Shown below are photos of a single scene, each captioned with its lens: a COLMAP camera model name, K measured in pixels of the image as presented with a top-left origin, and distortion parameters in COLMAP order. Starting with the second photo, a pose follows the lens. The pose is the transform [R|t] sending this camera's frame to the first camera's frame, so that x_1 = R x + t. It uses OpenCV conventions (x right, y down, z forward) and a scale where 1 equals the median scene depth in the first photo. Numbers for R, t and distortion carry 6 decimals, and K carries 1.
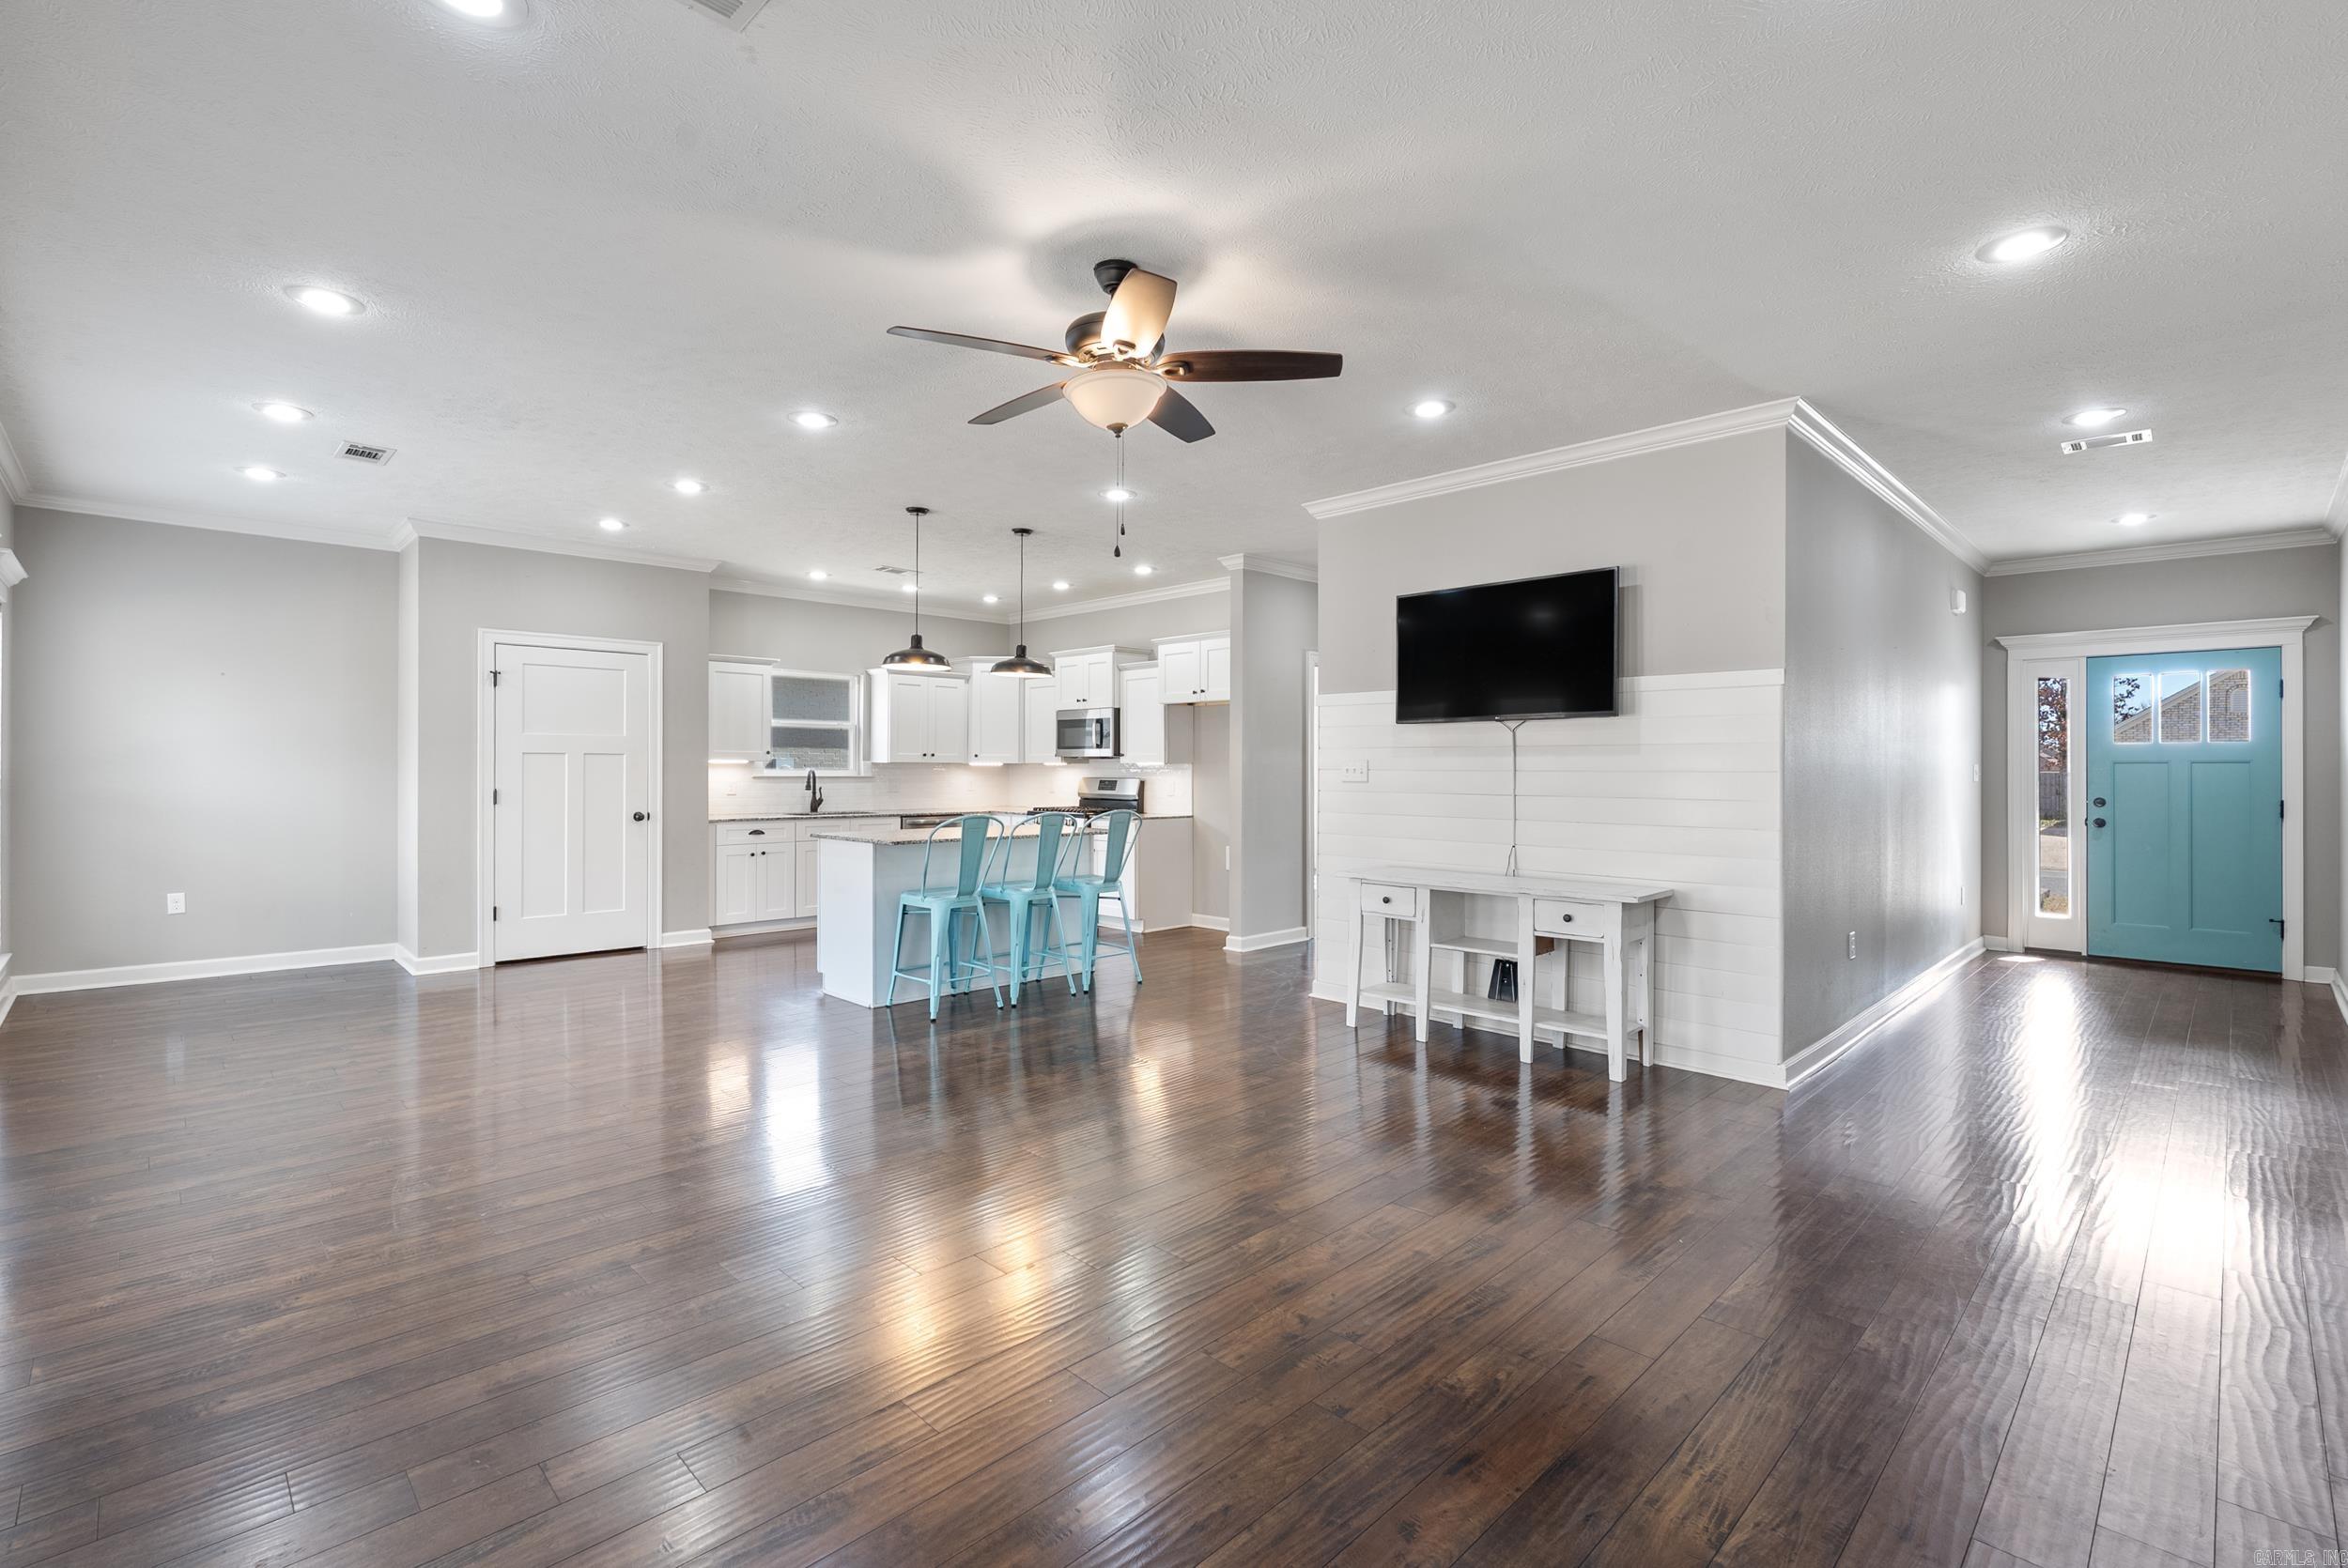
lens RADIAL K [[1037.6, 0, 1164.5], [0, 1037.6, 773.1], [0, 0, 1]] dist [-0.009270, 0.002108]
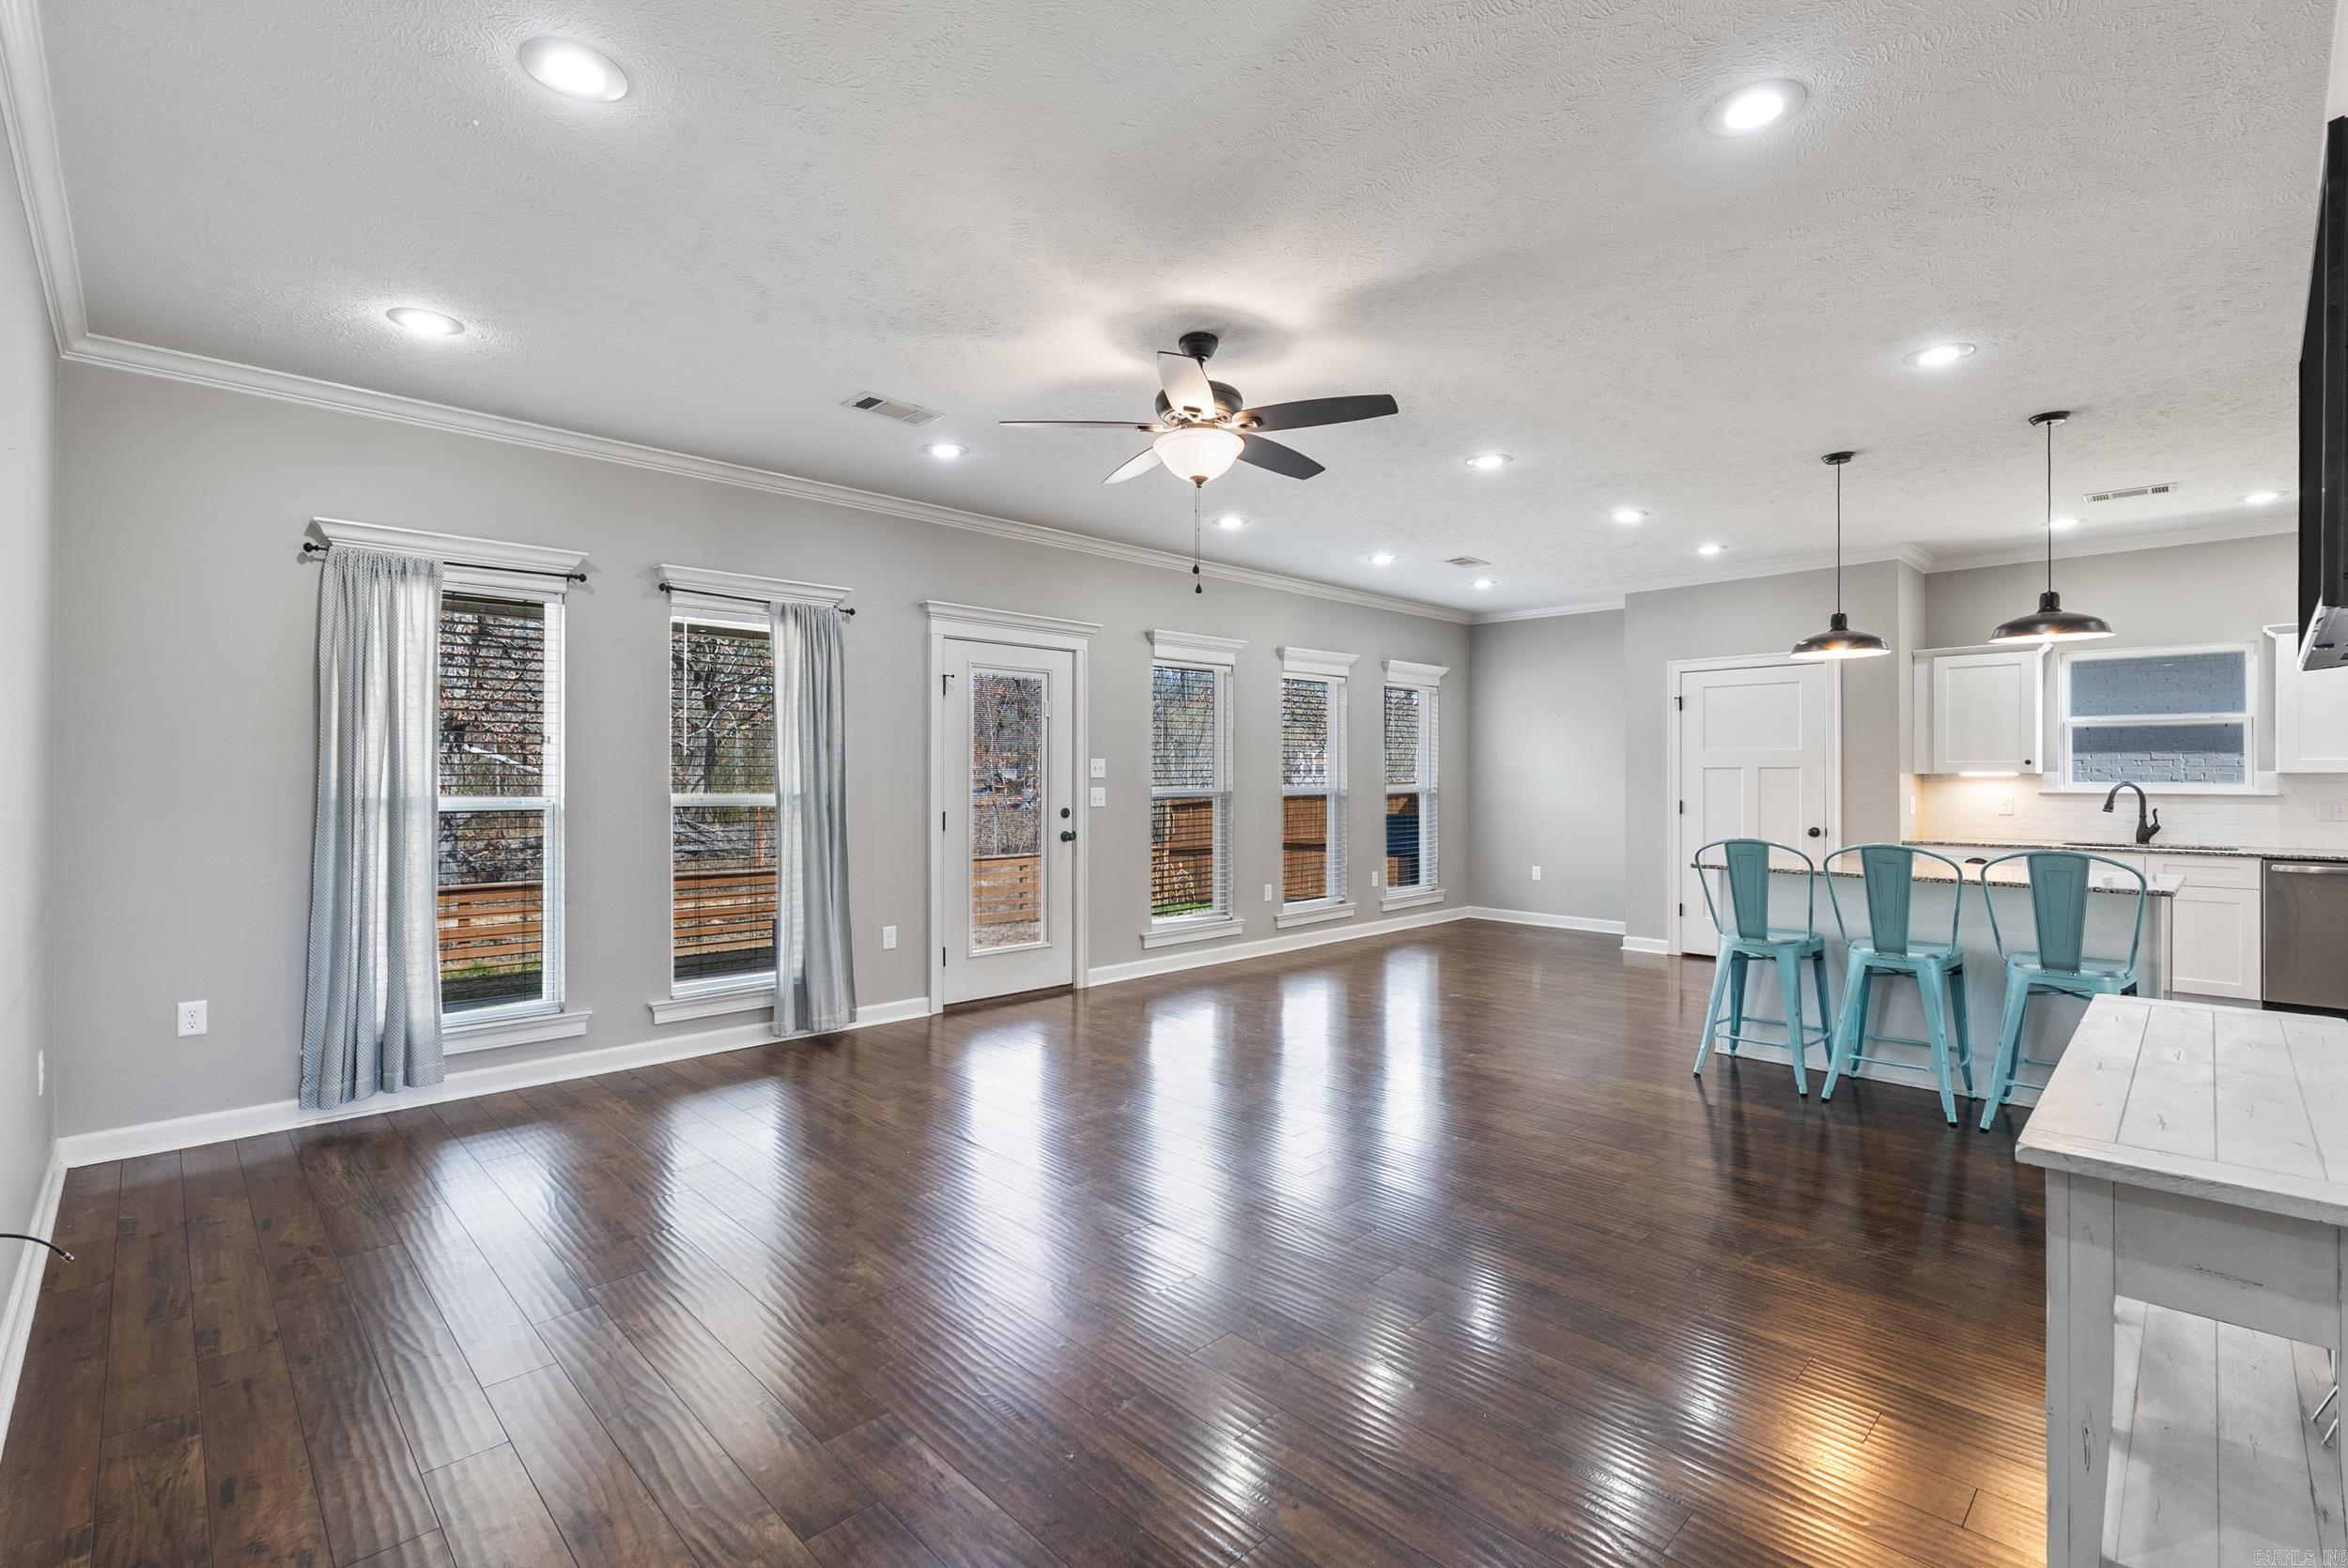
lens RADIAL K [[1037.6, 0, 1187.7], [0, 1037.6, 776.7], [0, 0, 1]] dist [-0.009270, 0.002108]
pose [[-0.002607, -0.006414, -0.999976, 0.461008], [-0.005581, 0.999964, -0.006399, -0.000328], [0.999981, 0.005564, -0.002642, 0.425460]]
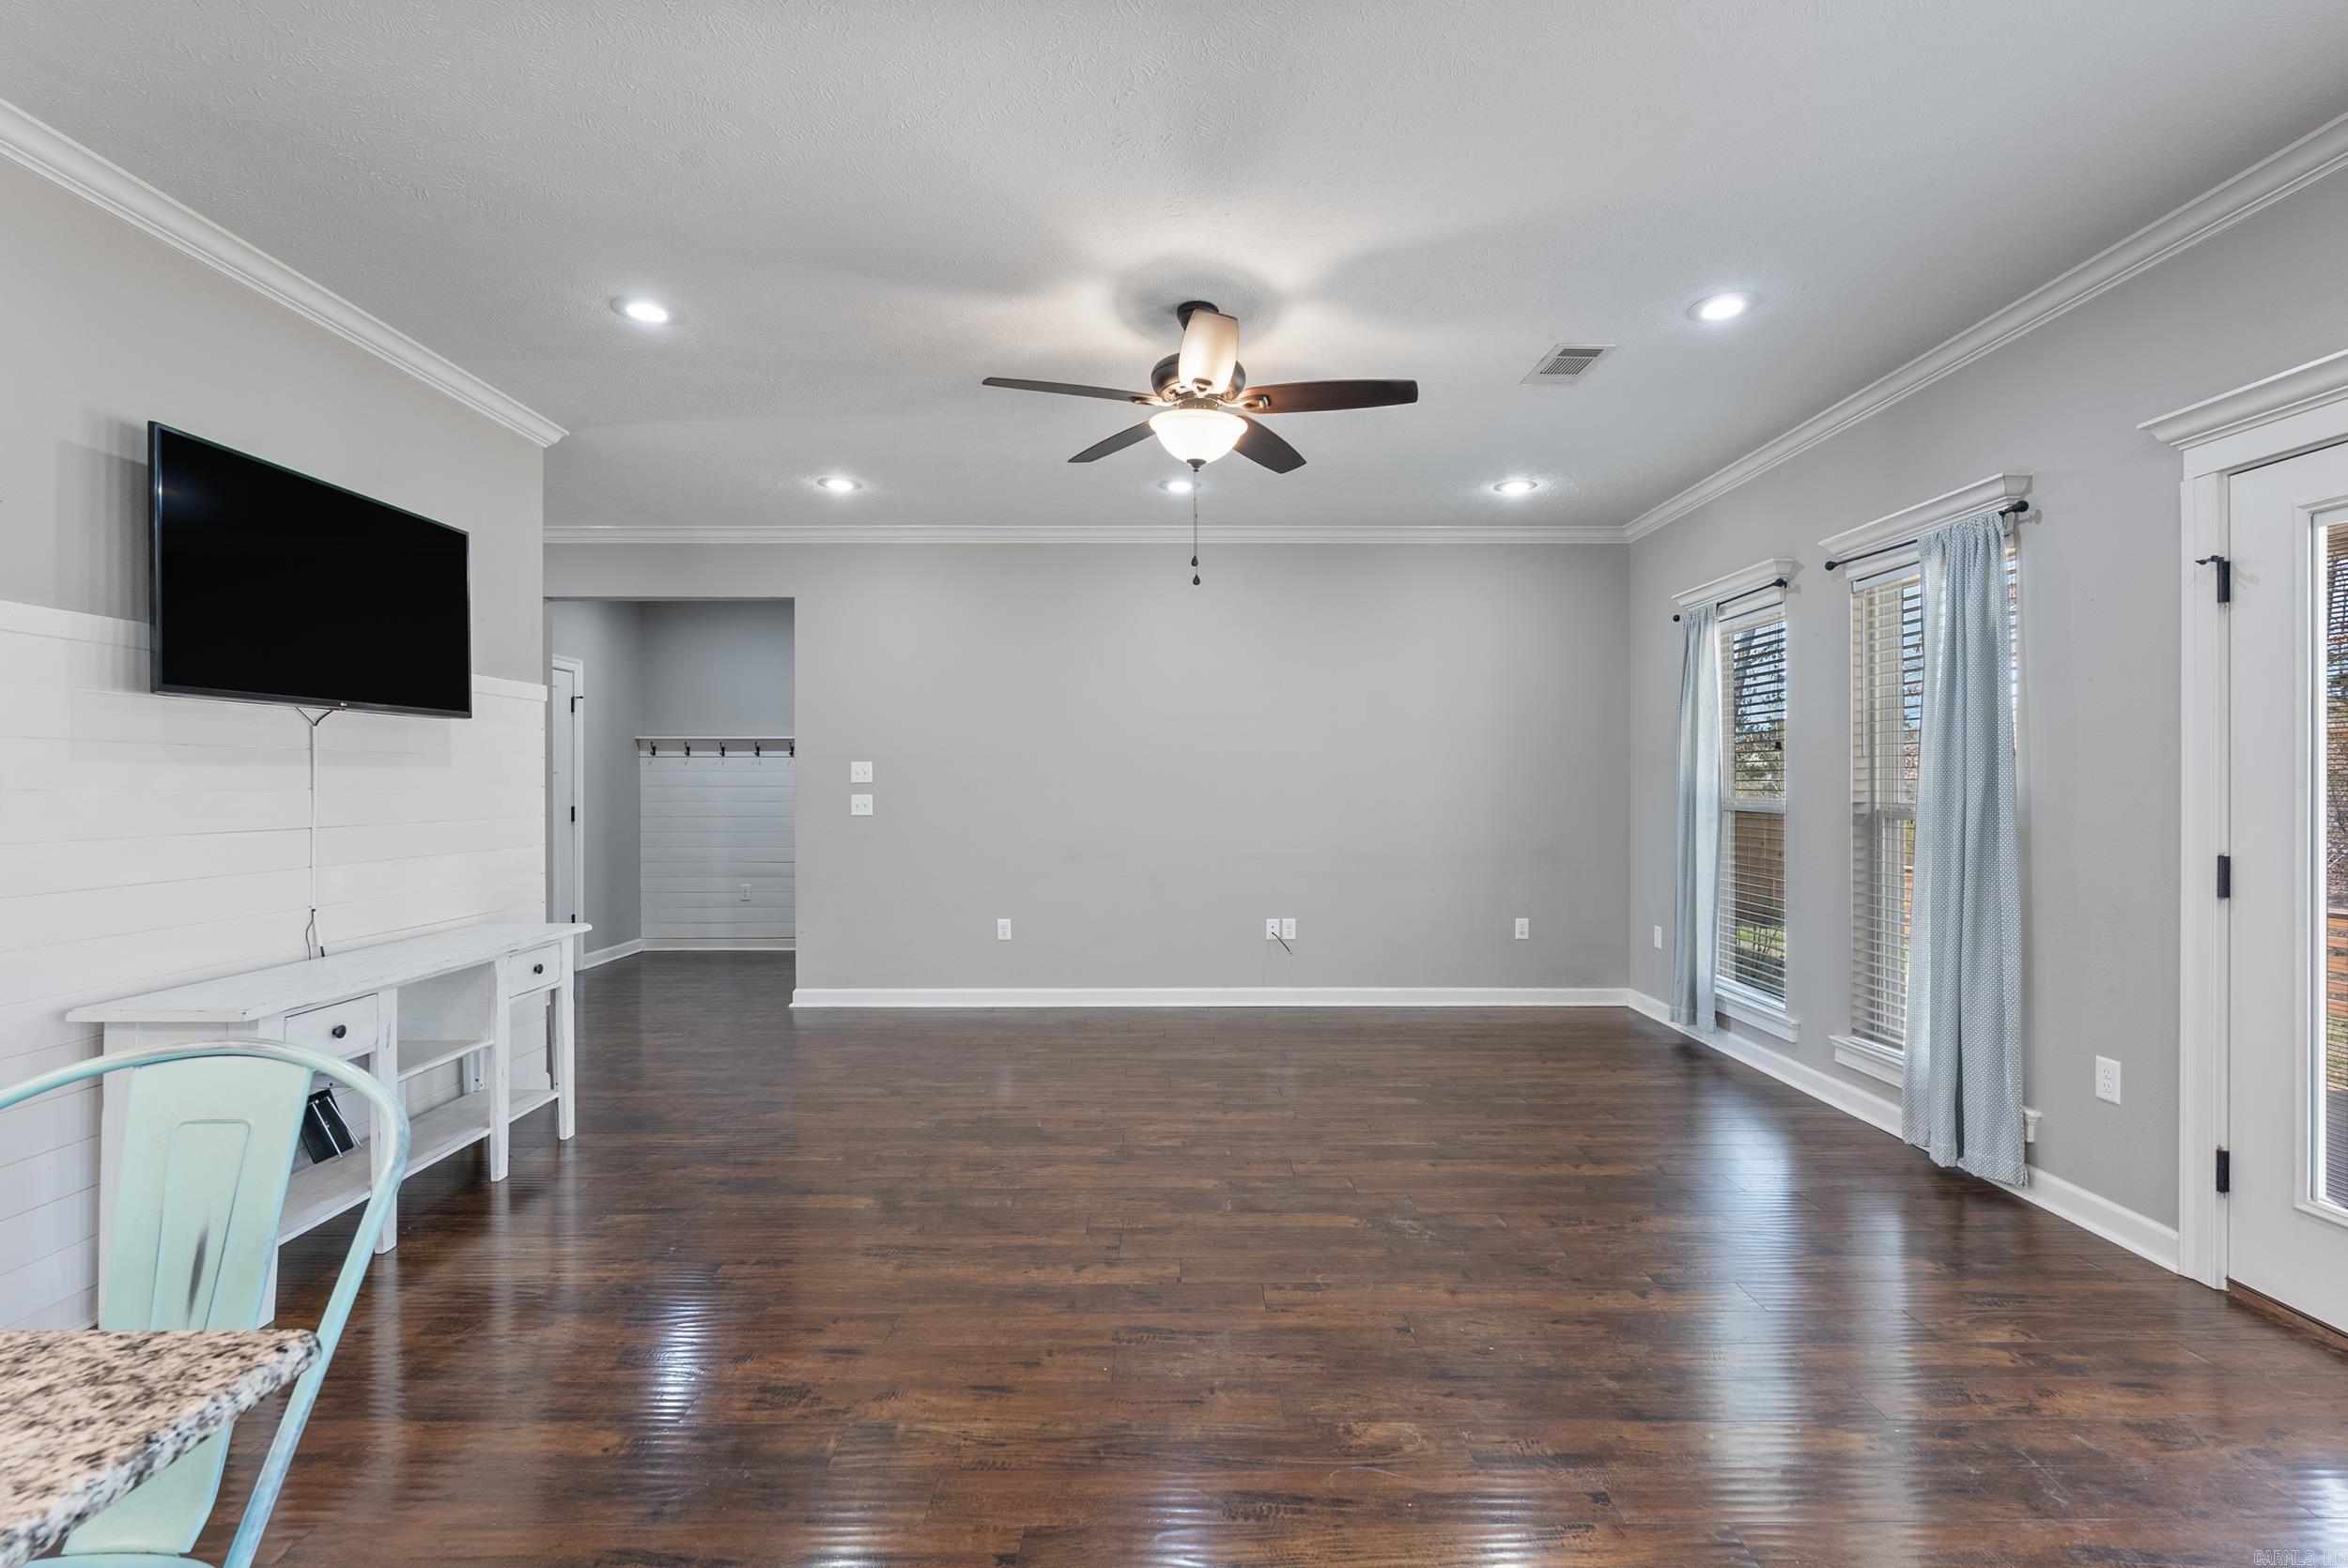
lens RADIAL K [[1037.6, 0, 1178.2], [0, 1037.6, 782.5], [0, 0, 1]] dist [-0.009270, 0.002108]
pose [[-0.717656, -0.003070, 0.696391, -0.326979], [0.001628, 0.999980, 0.006087, -0.006112], [-0.696395, 0.005502, -0.717637, 0.755960]]
